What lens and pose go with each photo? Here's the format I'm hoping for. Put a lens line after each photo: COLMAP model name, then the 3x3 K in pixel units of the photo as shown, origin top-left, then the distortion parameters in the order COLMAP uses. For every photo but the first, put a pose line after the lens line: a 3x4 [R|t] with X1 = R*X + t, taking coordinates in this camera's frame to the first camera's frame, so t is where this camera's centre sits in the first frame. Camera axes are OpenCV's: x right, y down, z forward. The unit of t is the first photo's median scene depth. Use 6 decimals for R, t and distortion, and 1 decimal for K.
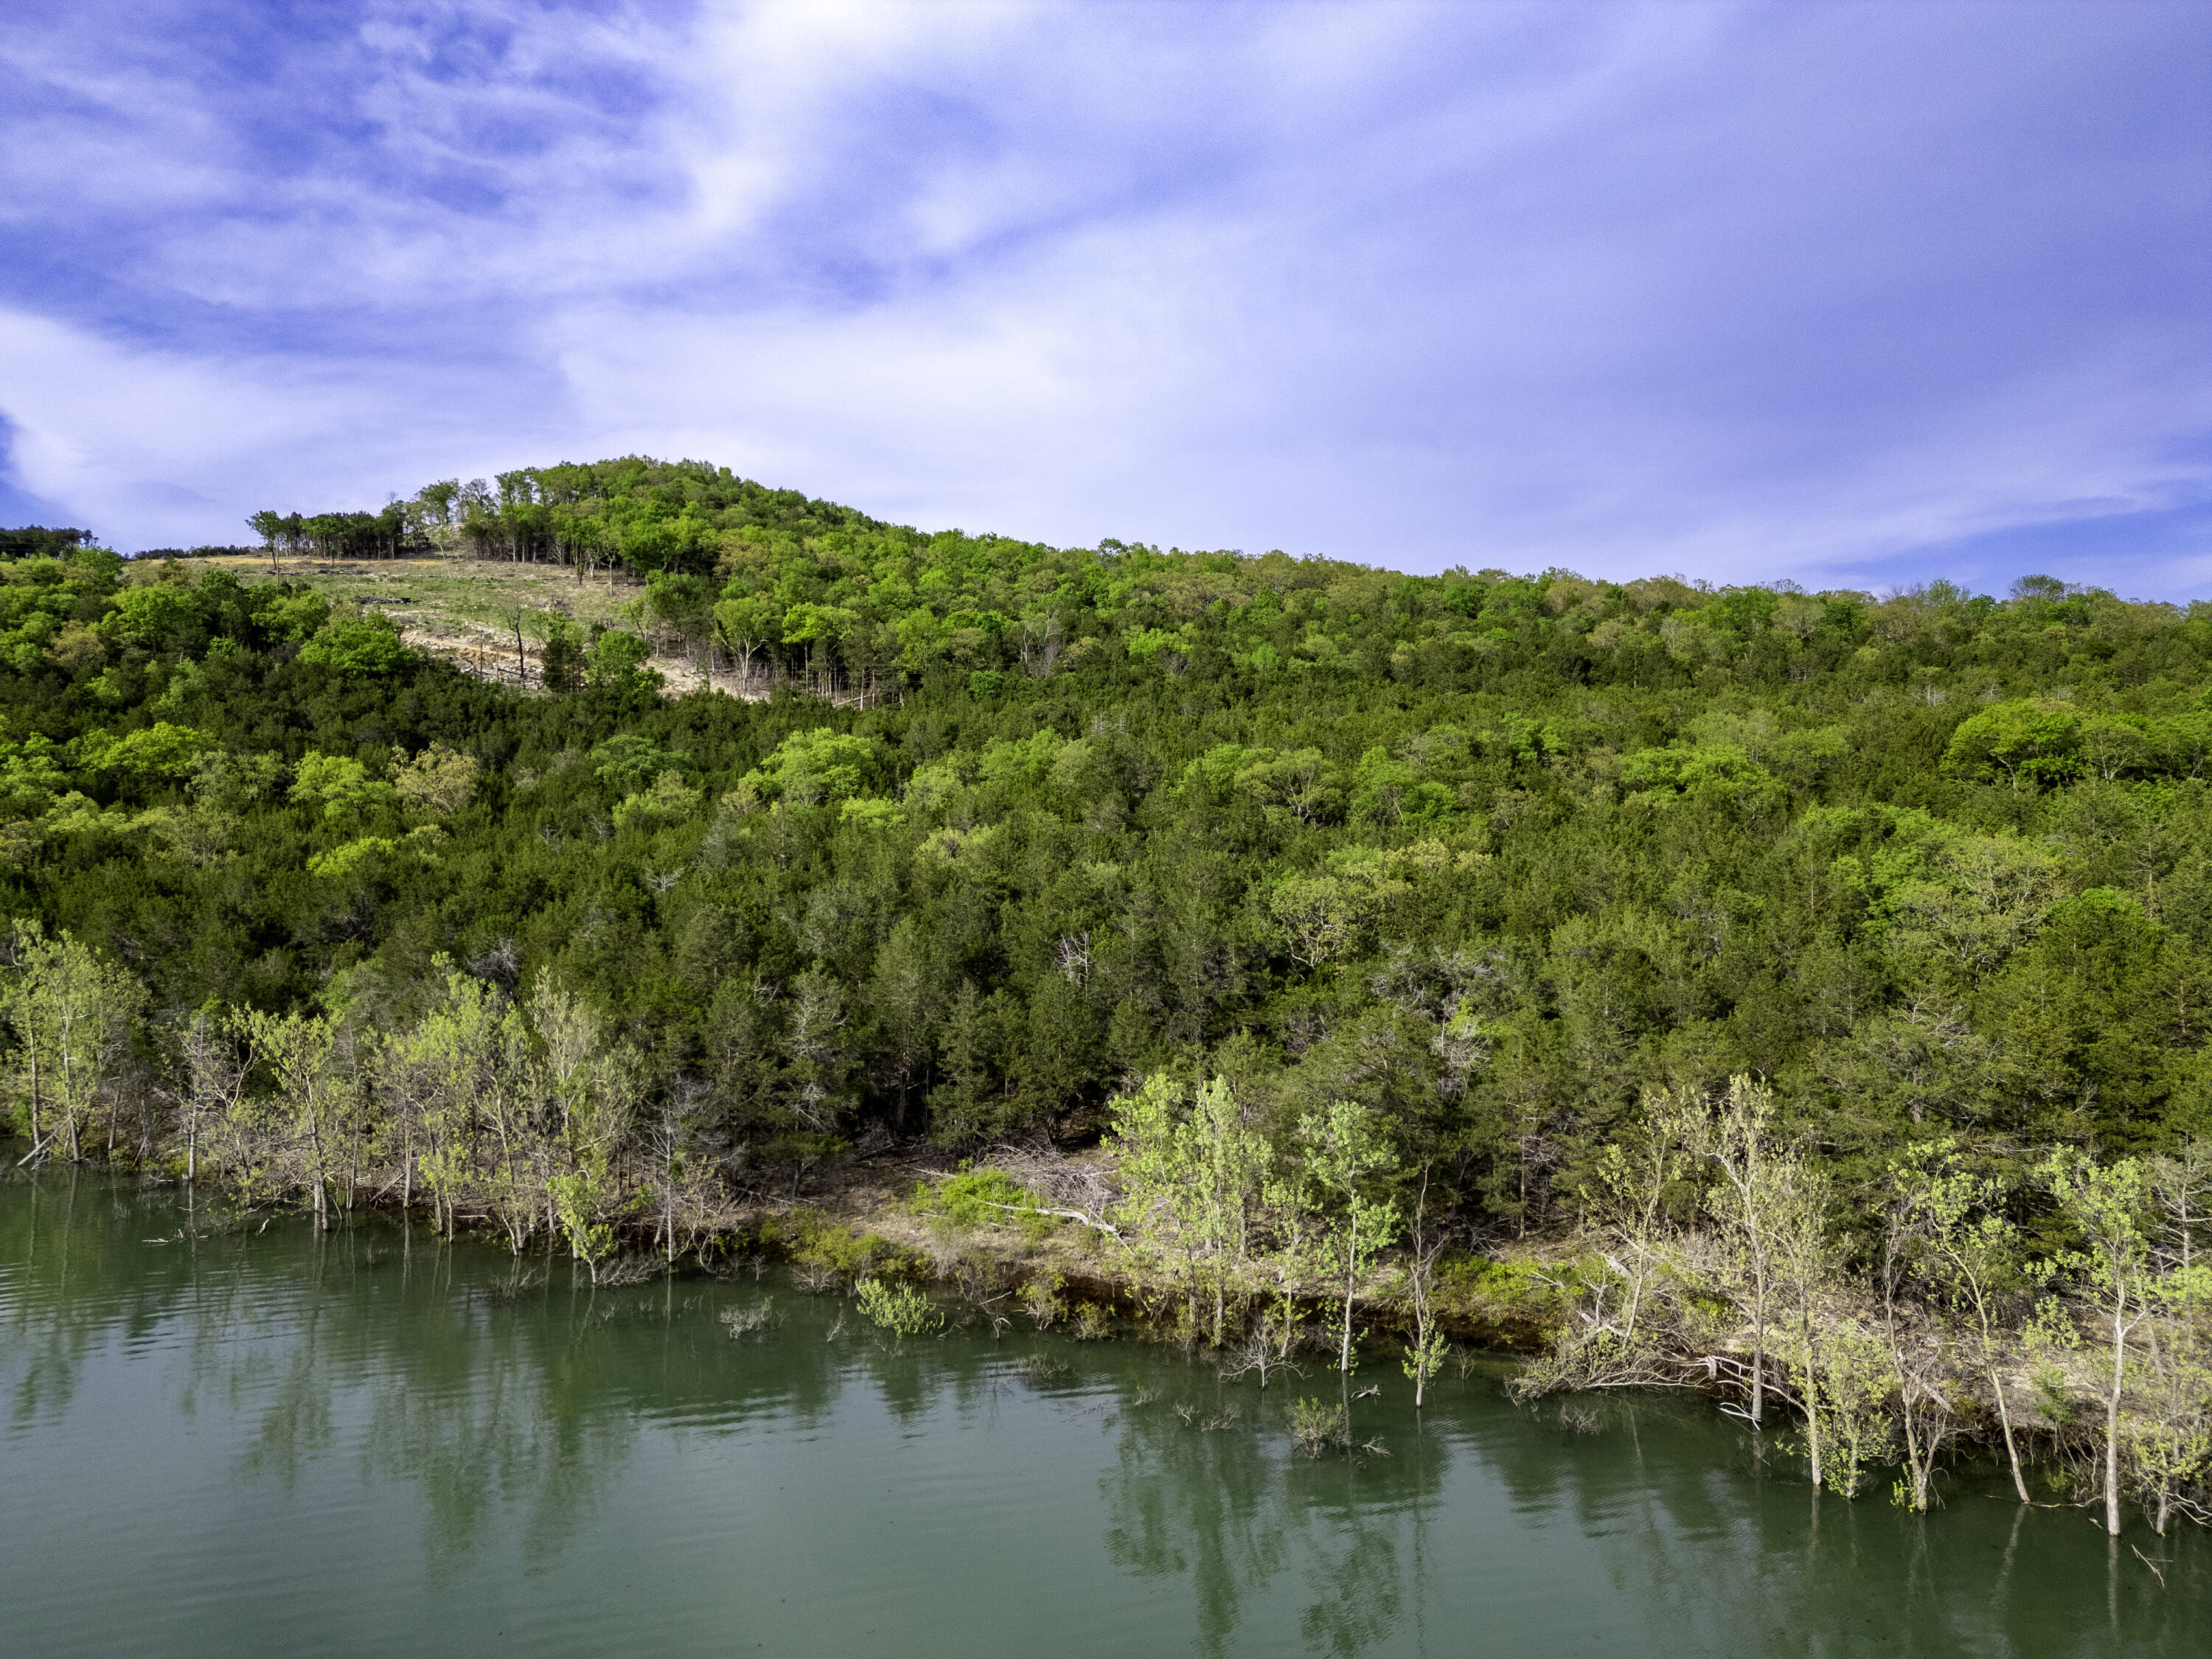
lens RADIAL K [[1551.6, 0, 1106.0], [0, 1551.6, 829.5], [0, 0, 1]] dist [0.072527, -0.063625]
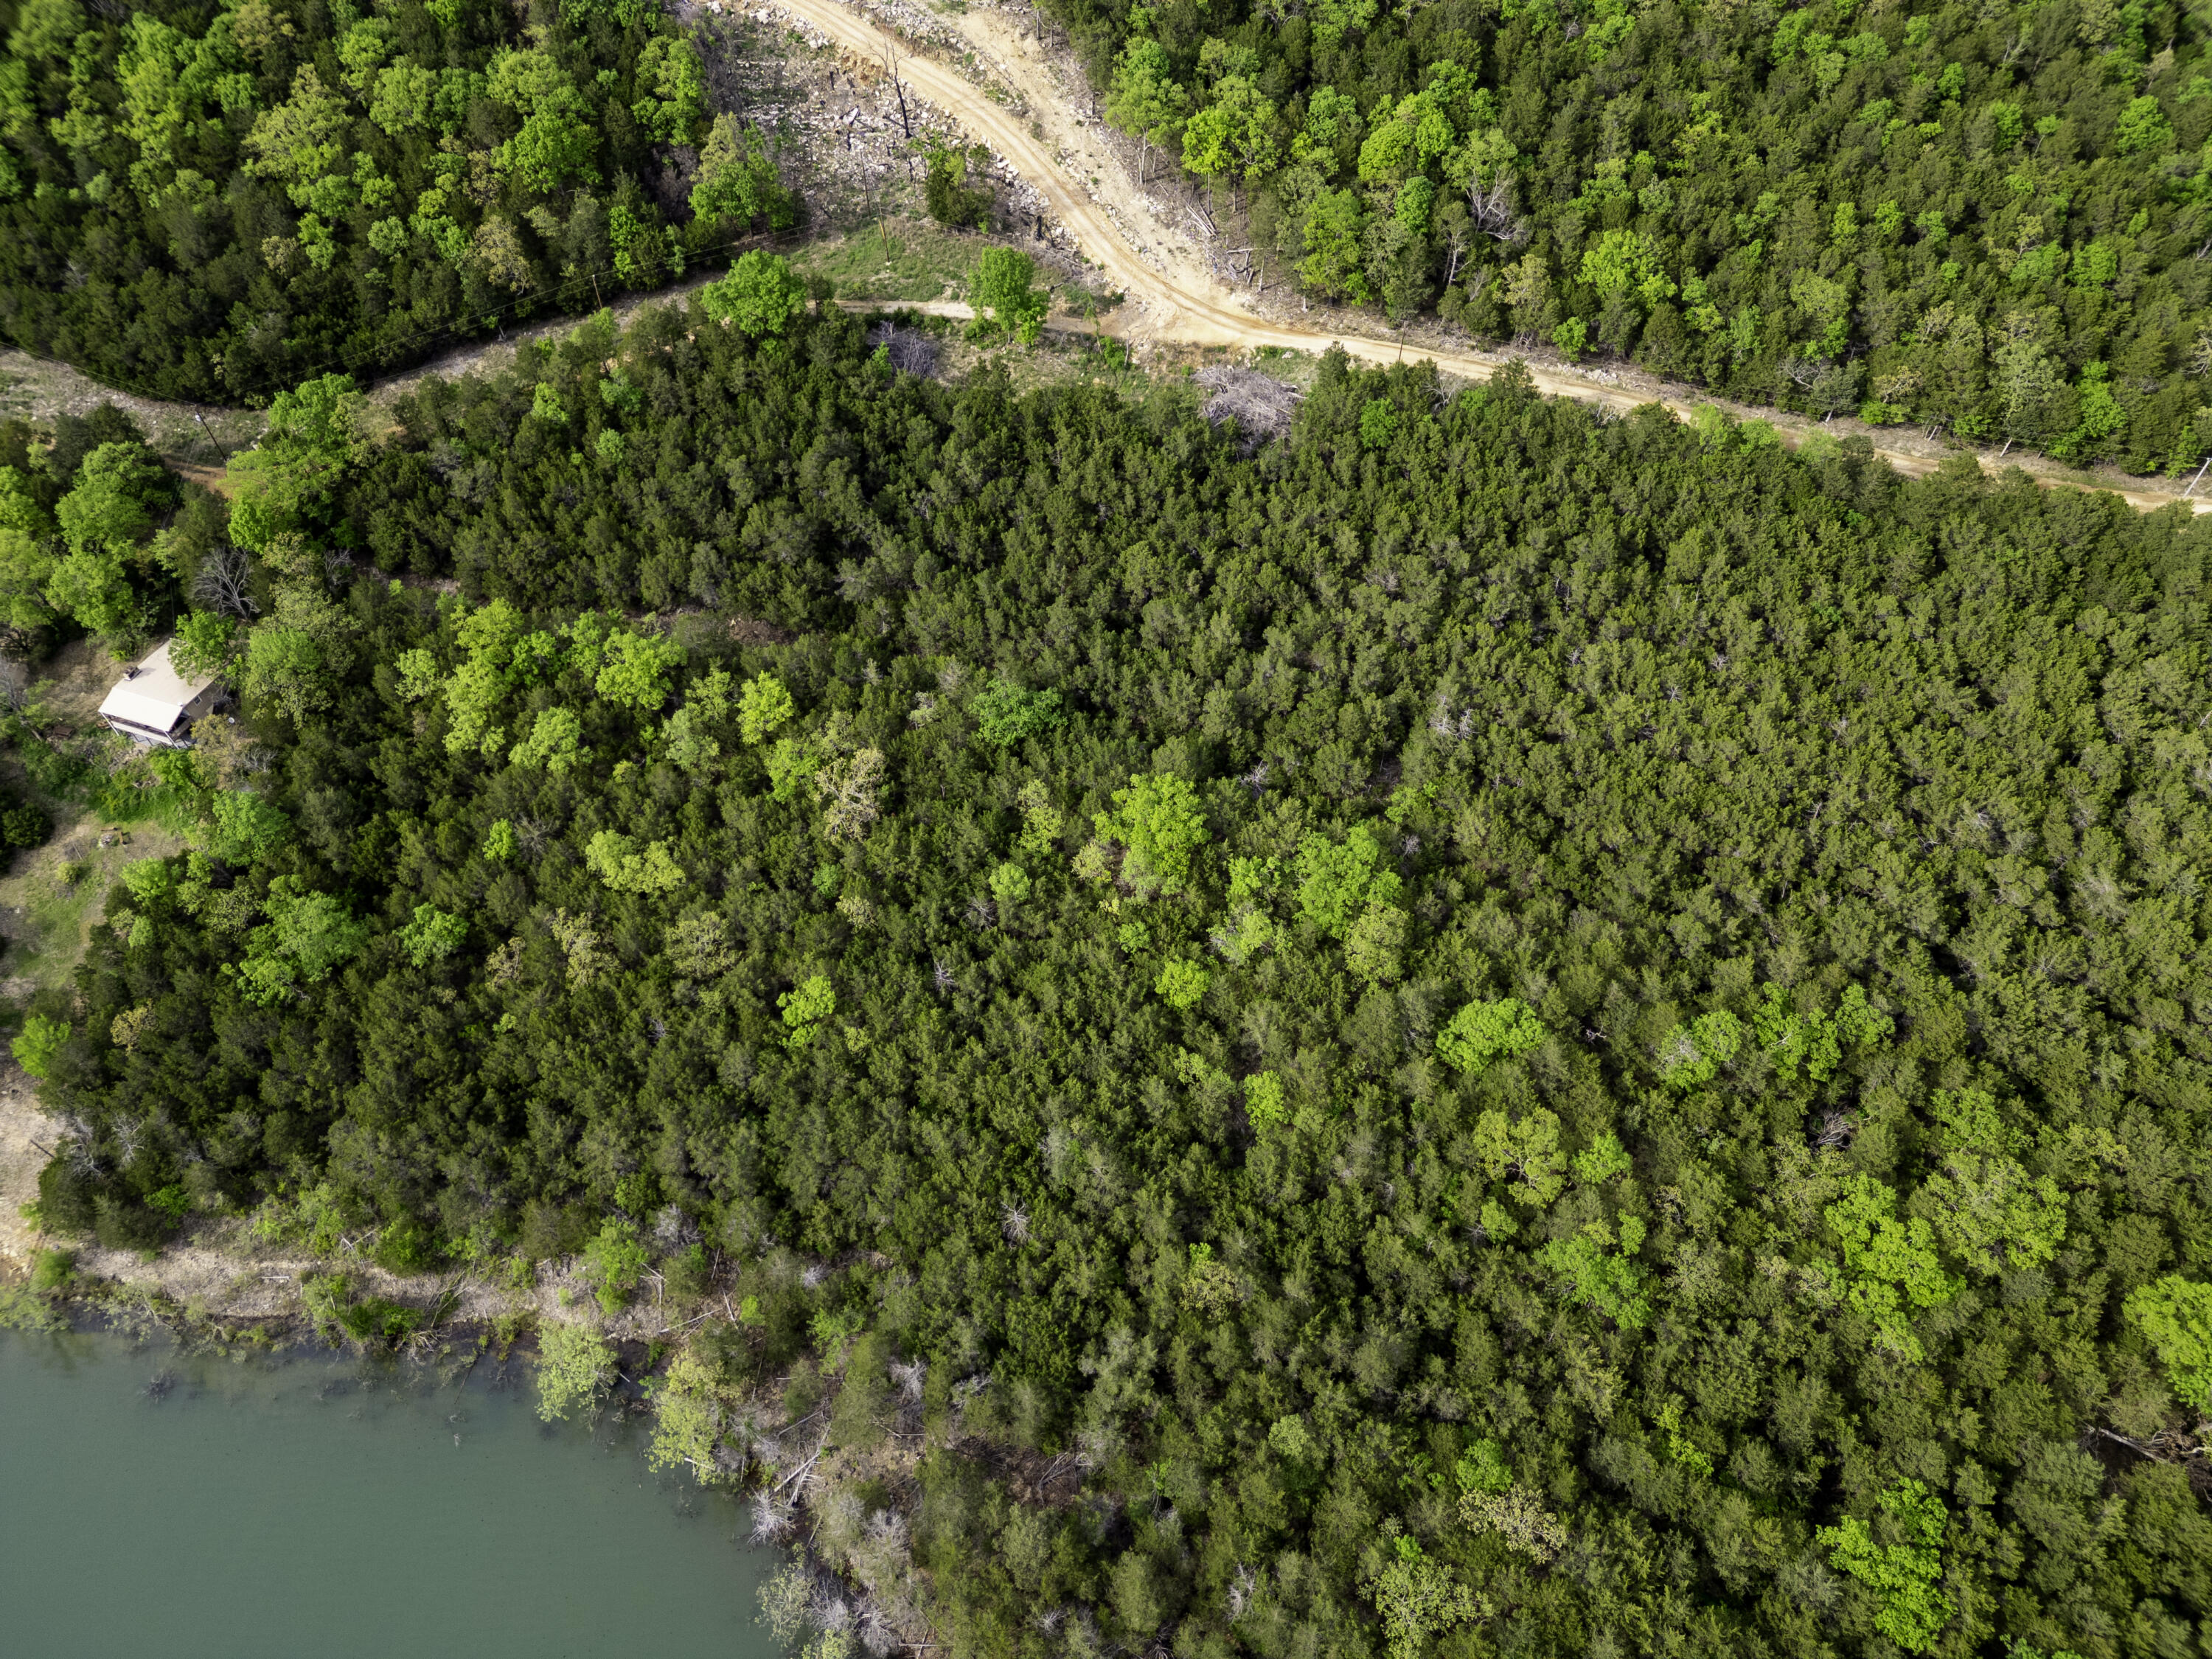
lens RADIAL K [[1551.6, 0, 1106.0], [0, 1551.6, 829.5], [0, 0, 1]] dist [0.072527, -0.063625]
pose [[0.958477, 0.211993, -0.190736, -0.004319], [0.014897, 0.630720, 0.775867, -0.593291], [0.284779, -0.746493, 0.601373, 0.201814]]
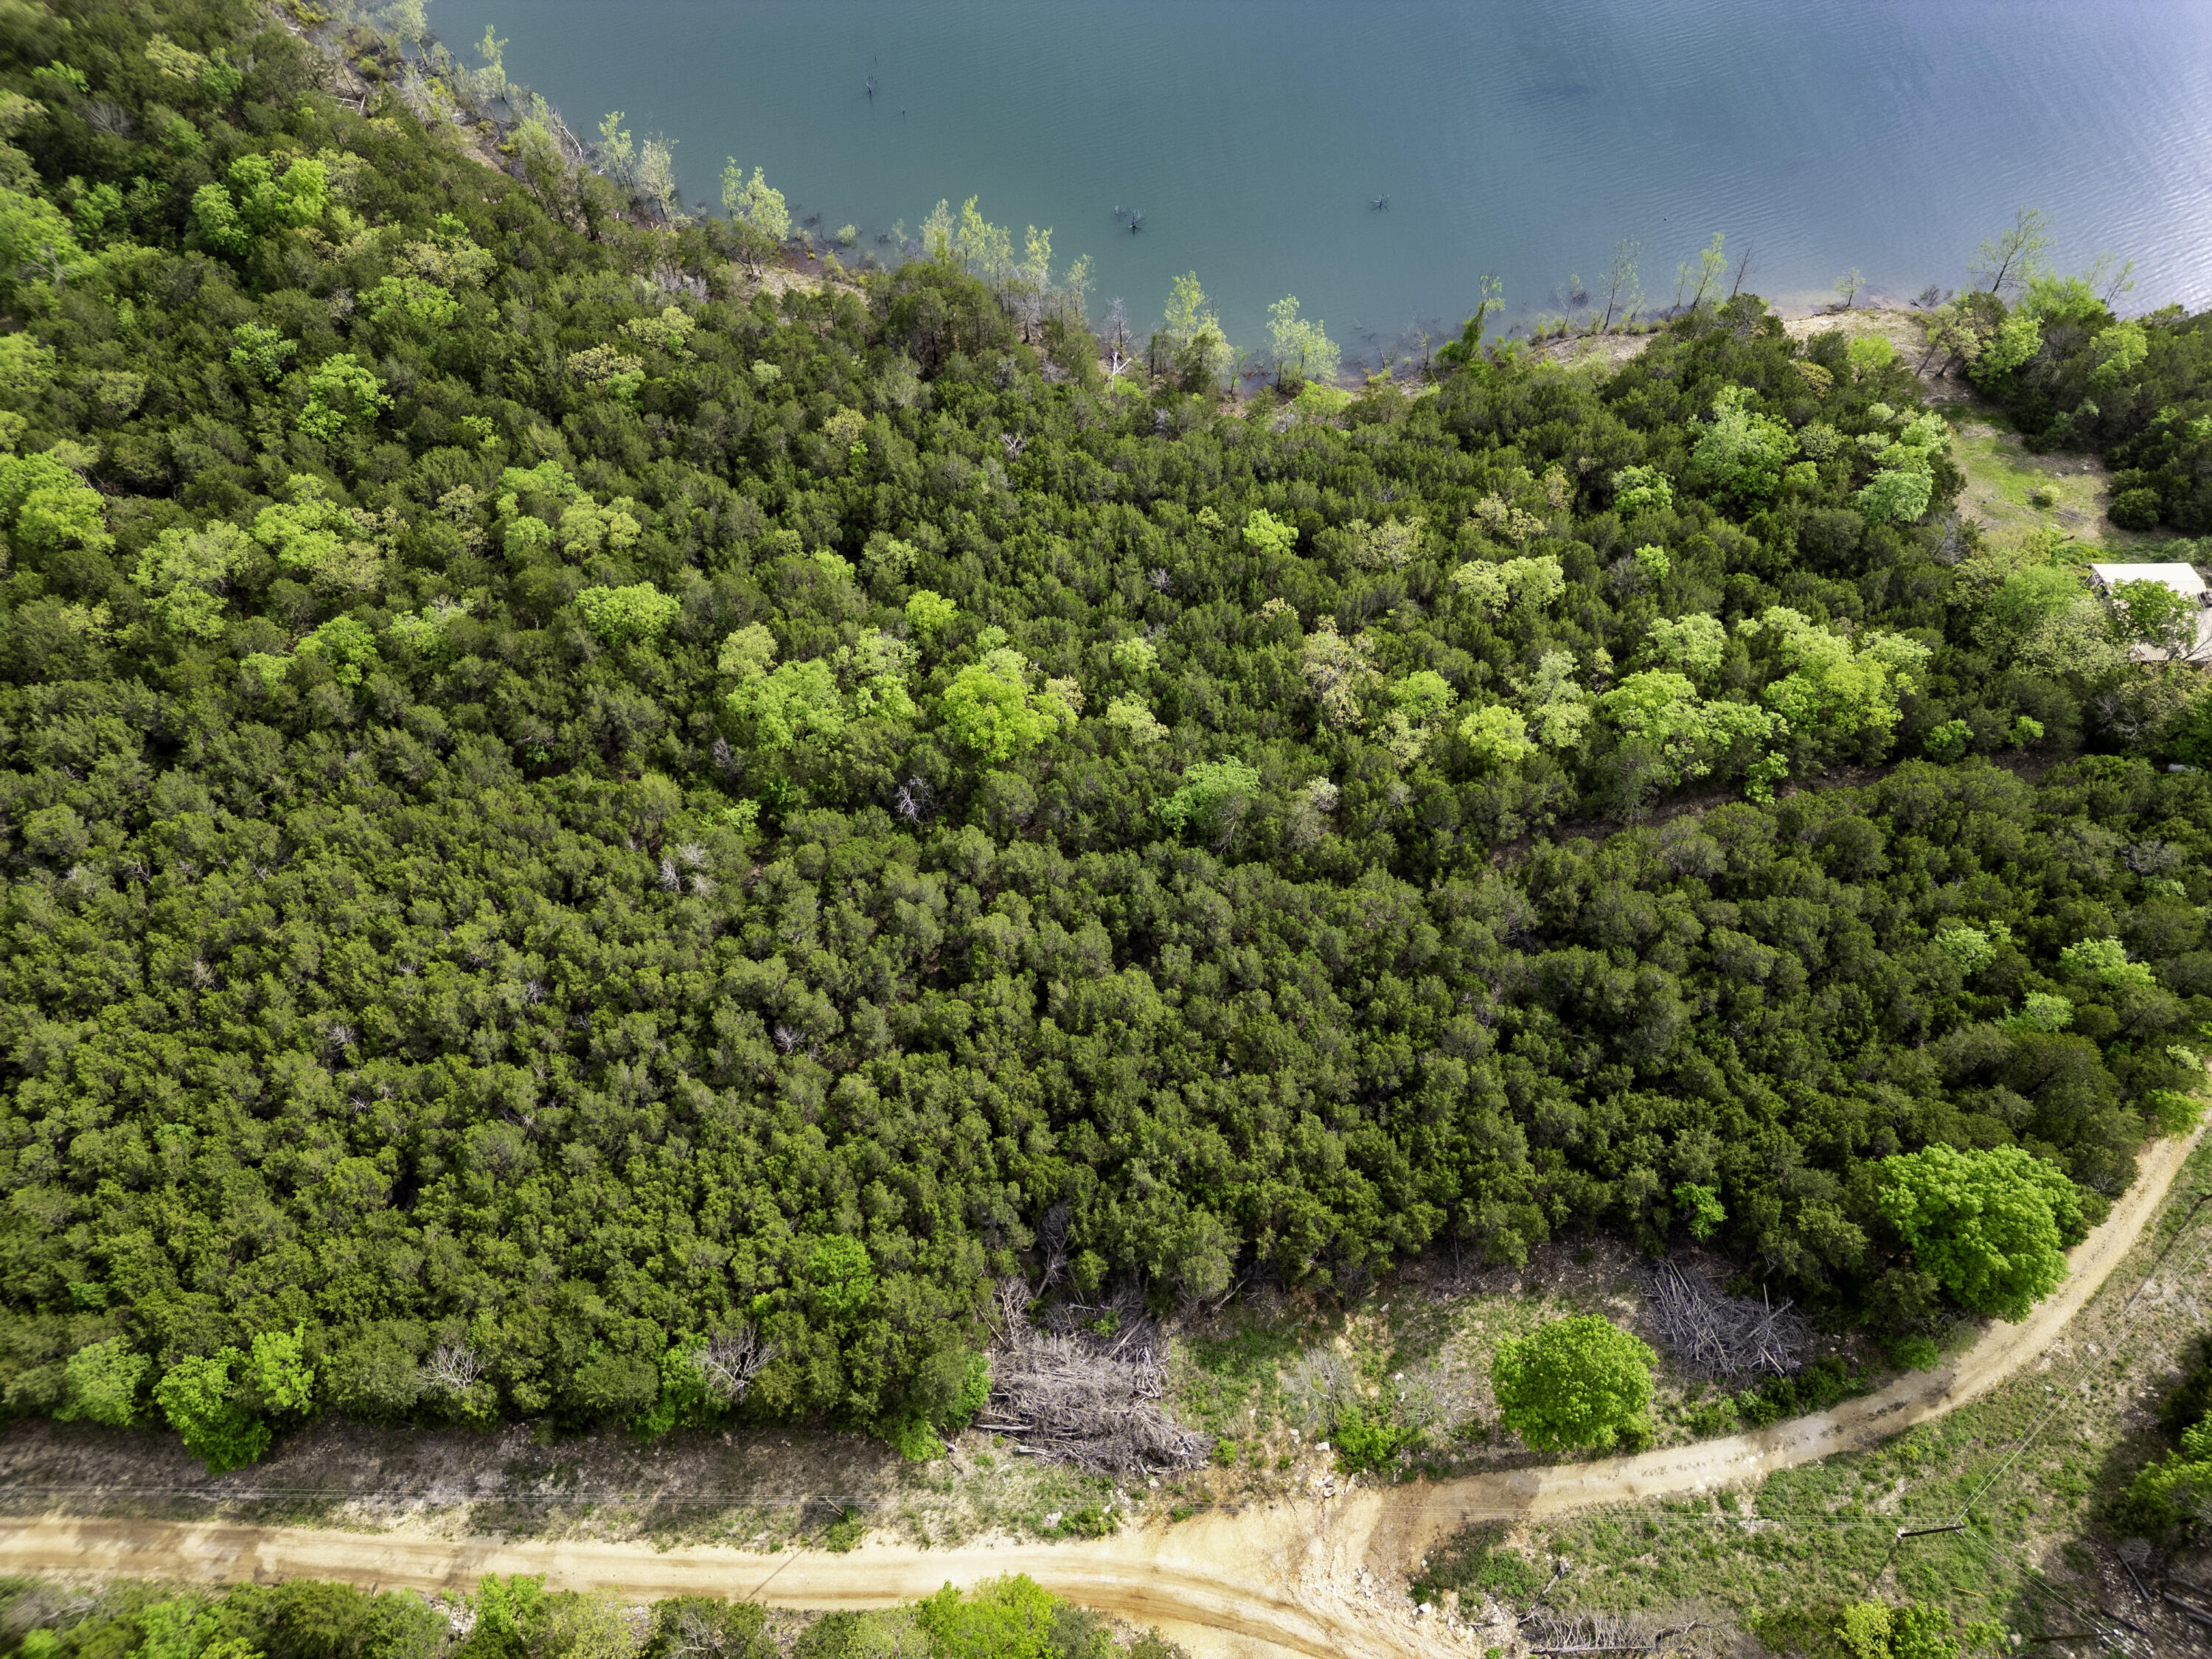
lens RADIAL K [[1551.6, 0, 1106.0], [0, 1551.6, 829.5], [0, 0, 1]] dist [0.072527, -0.063625]
pose [[-0.998381, 0.052461, -0.021984, -0.150206], [0.006379, 0.487309, 0.873206, -0.587749], [0.056522, 0.871652, -0.486855, 1.027138]]
